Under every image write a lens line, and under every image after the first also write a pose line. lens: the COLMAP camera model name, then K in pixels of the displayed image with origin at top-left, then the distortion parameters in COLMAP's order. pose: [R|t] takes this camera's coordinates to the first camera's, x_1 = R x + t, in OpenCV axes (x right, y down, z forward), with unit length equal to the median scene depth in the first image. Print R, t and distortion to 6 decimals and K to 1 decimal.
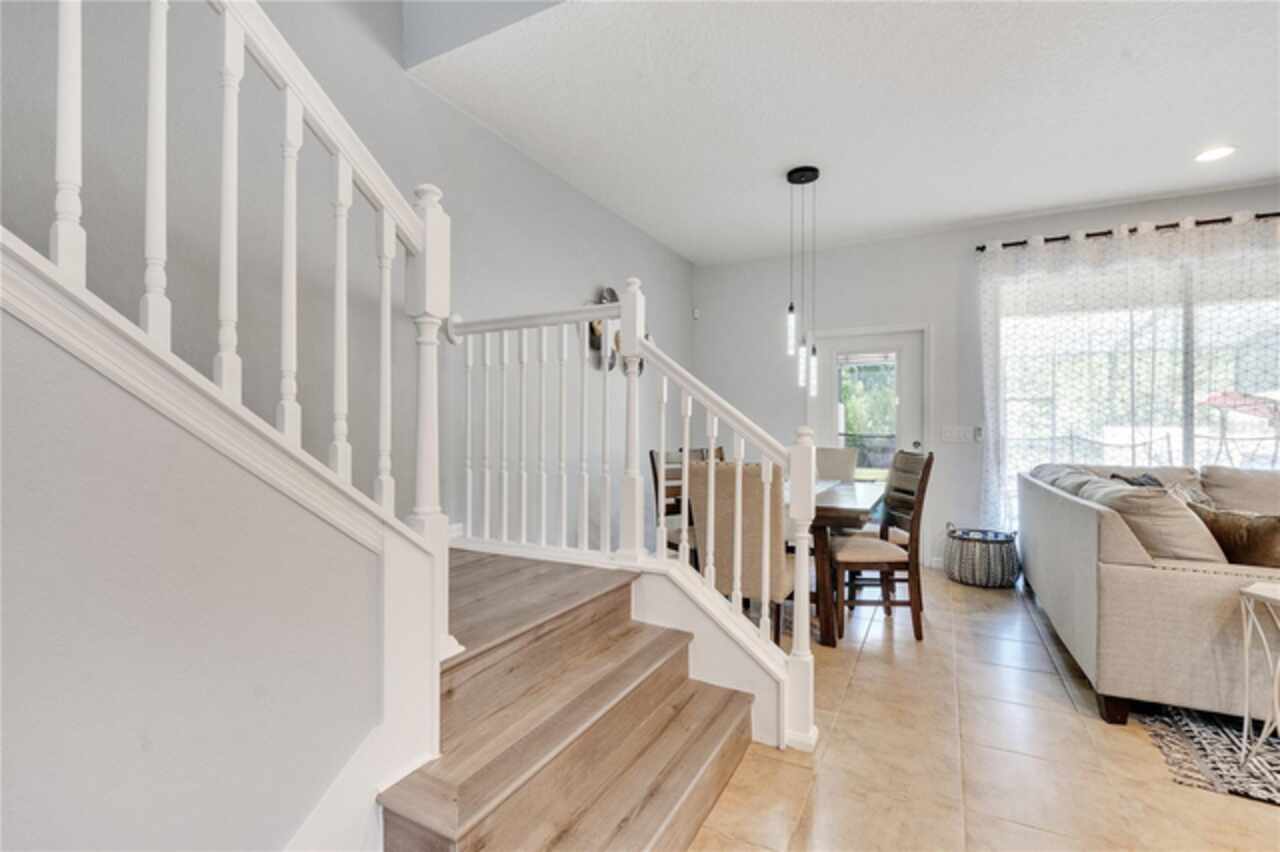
lens RADIAL K [[575.6, 0, 640.3], [0, 575.6, 428.1], [0, 0, 1]] dist [-0.004035, -0.000249]
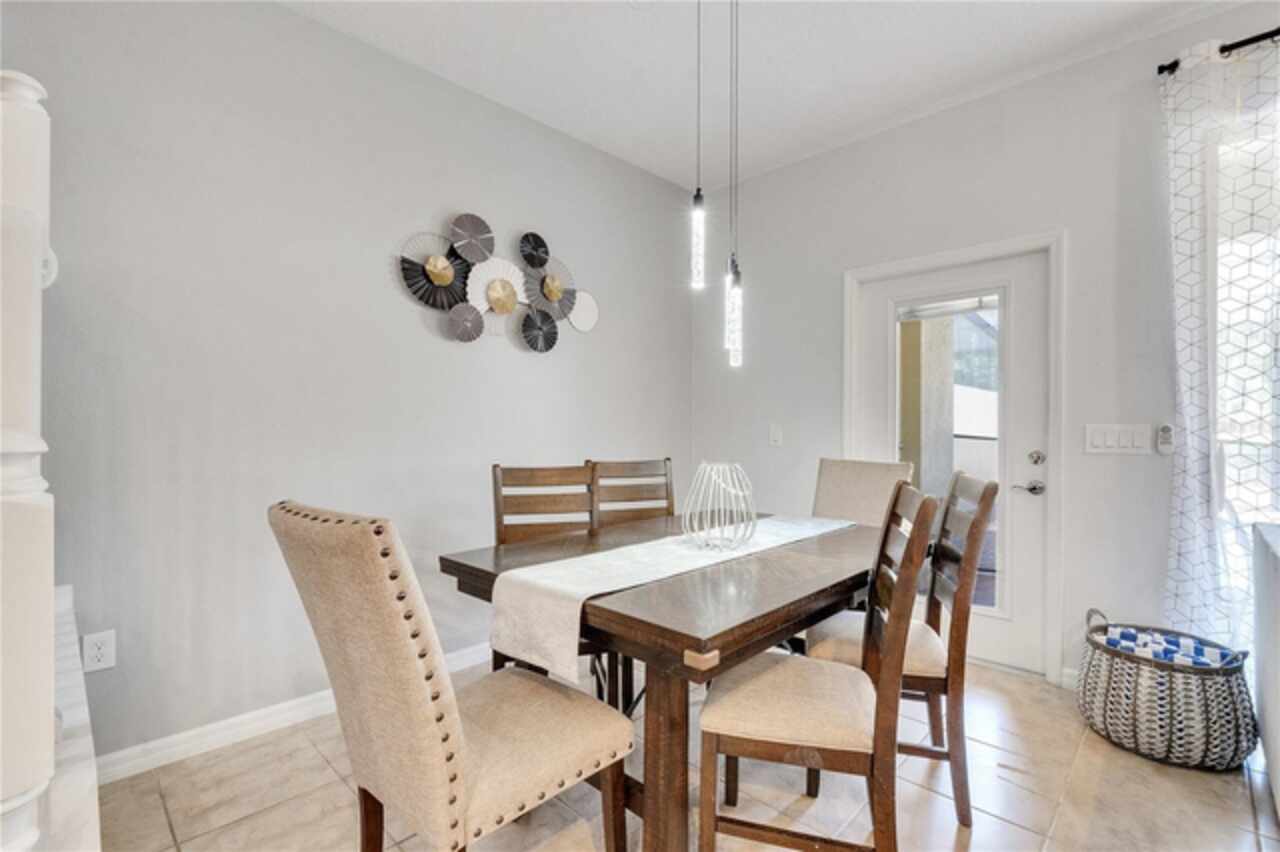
lens RADIAL K [[575.6, 0, 638.6], [0, 575.6, 426.2], [0, 0, 1]] dist [-0.004035, -0.000249]
pose [[0.959242, 0.005329, -0.282535, 0.298665], [-0.004486, 0.999983, 0.003632, -0.001625], [0.282550, -0.002216, 0.959250, 0.399571]]
